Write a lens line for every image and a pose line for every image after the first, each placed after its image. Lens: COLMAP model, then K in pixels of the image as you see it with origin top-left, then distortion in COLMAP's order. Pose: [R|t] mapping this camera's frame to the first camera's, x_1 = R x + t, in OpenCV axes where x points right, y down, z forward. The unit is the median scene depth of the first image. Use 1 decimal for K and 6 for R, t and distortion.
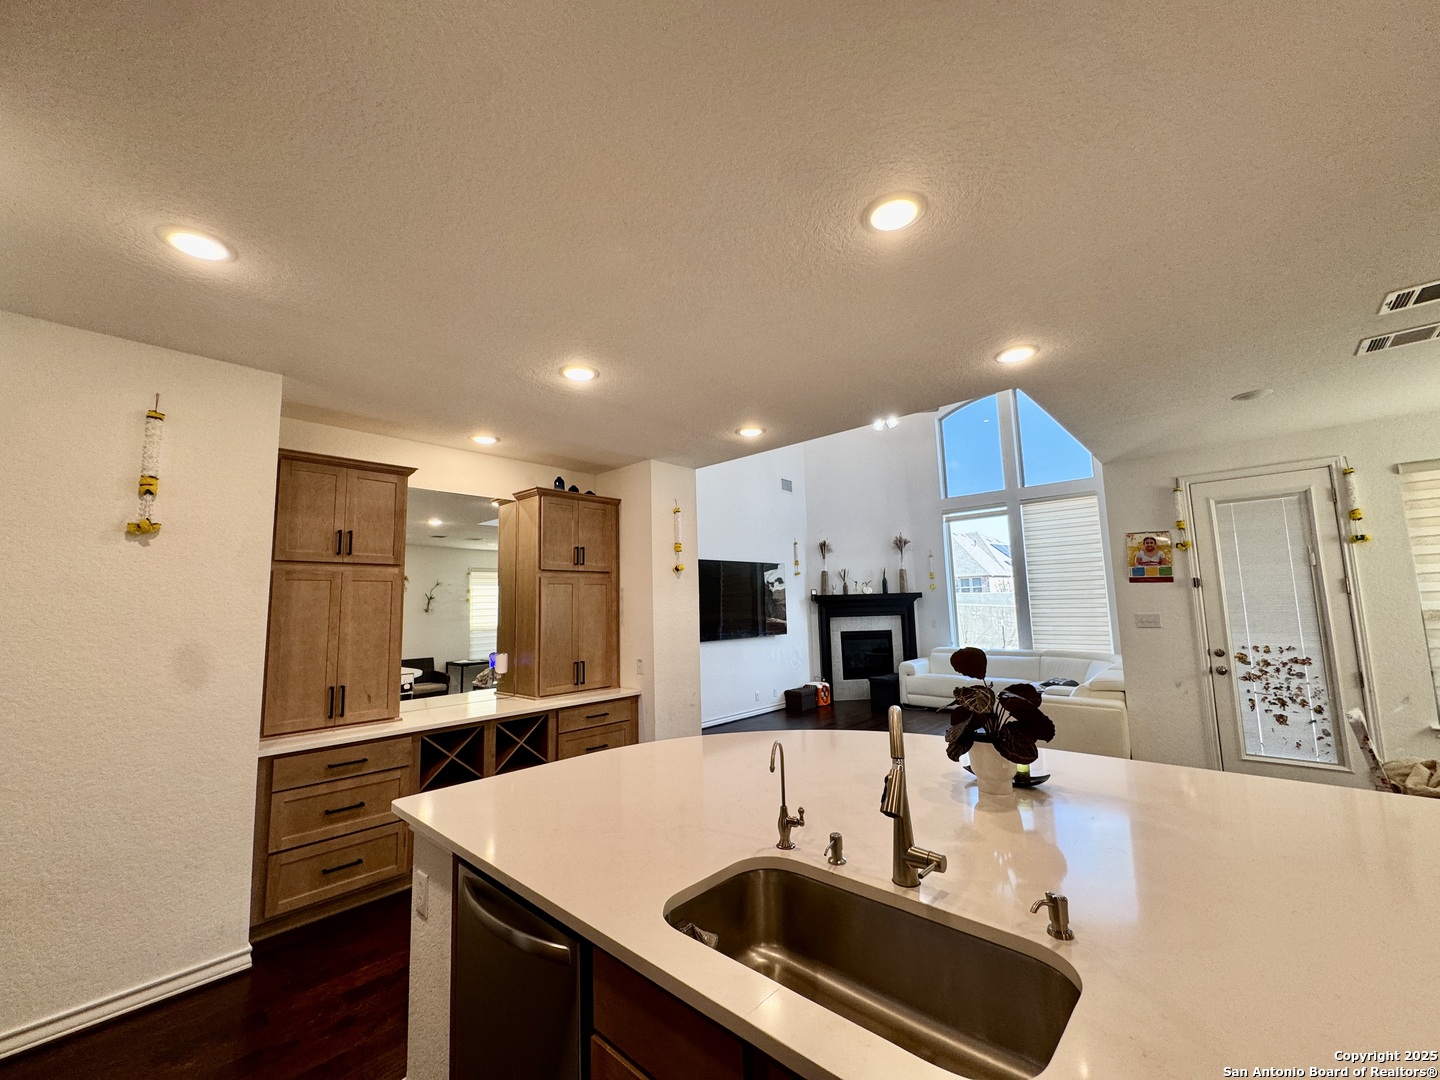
lens RADIAL K [[575.3, 0, 716.6], [0, 575.3, 541.9], [0, 0, 1]] dist [-0.006569, 0.000421]
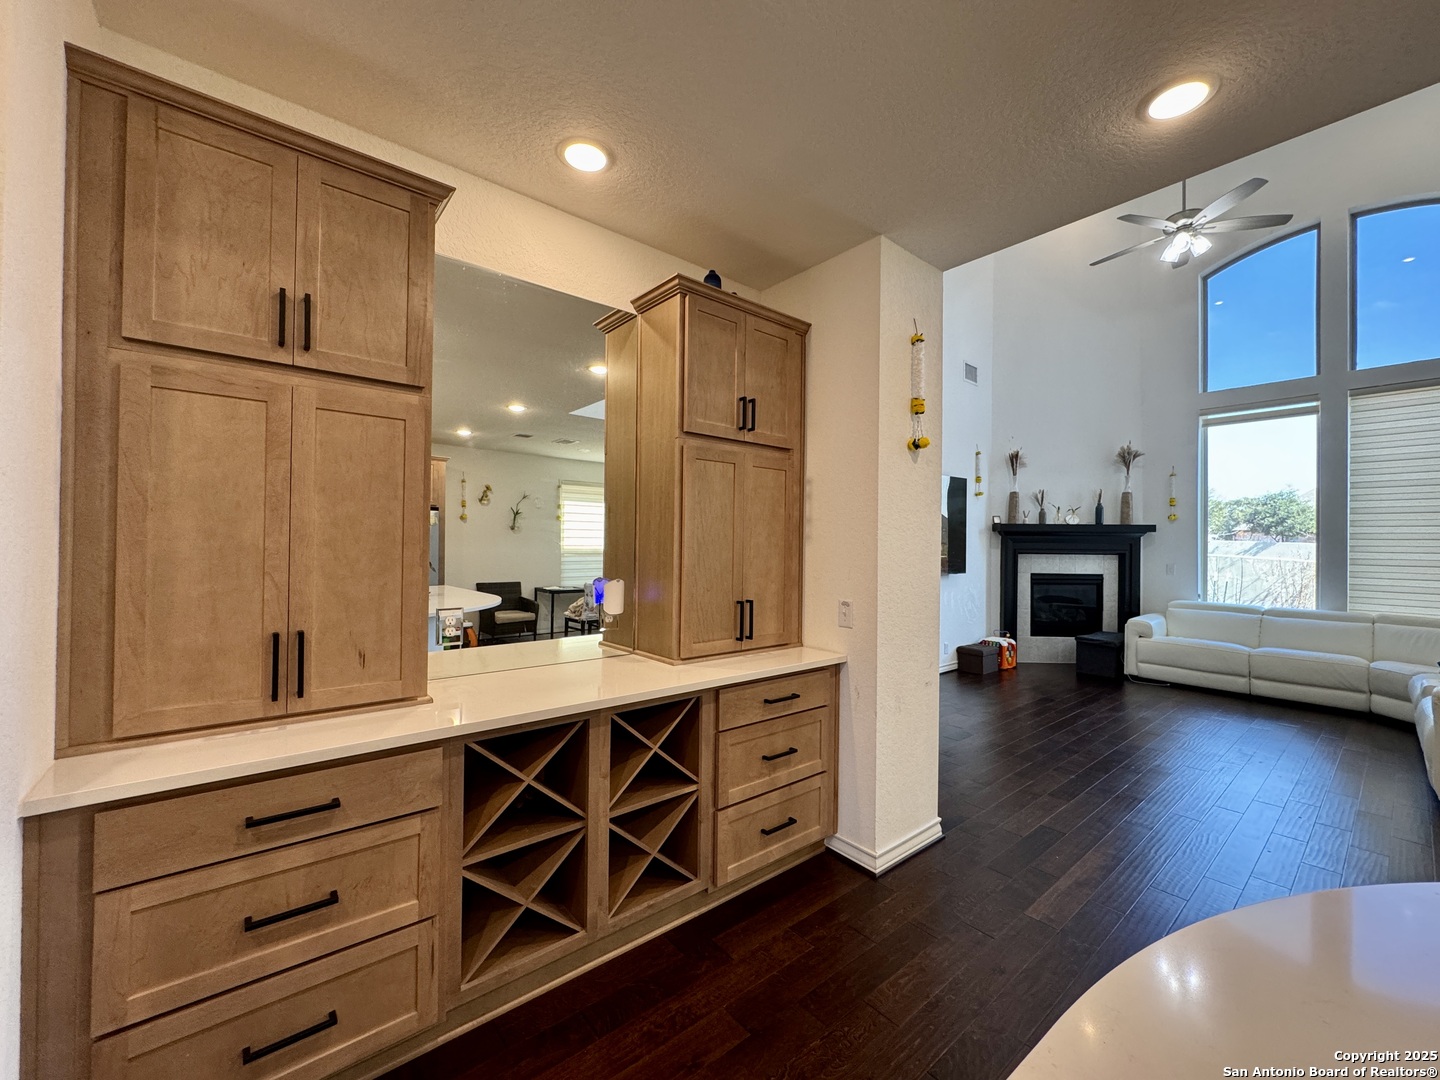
lens RADIAL K [[575.3, 0, 715.9], [0, 575.3, 542.1], [0, 0, 1]] dist [-0.006569, 0.000421]
pose [[0.989600, 0.037944, -0.138749, -0.115858], [-0.022491, 0.993534, 0.111289, 0.053726], [0.142075, -0.107011, 0.984055, 0.269245]]
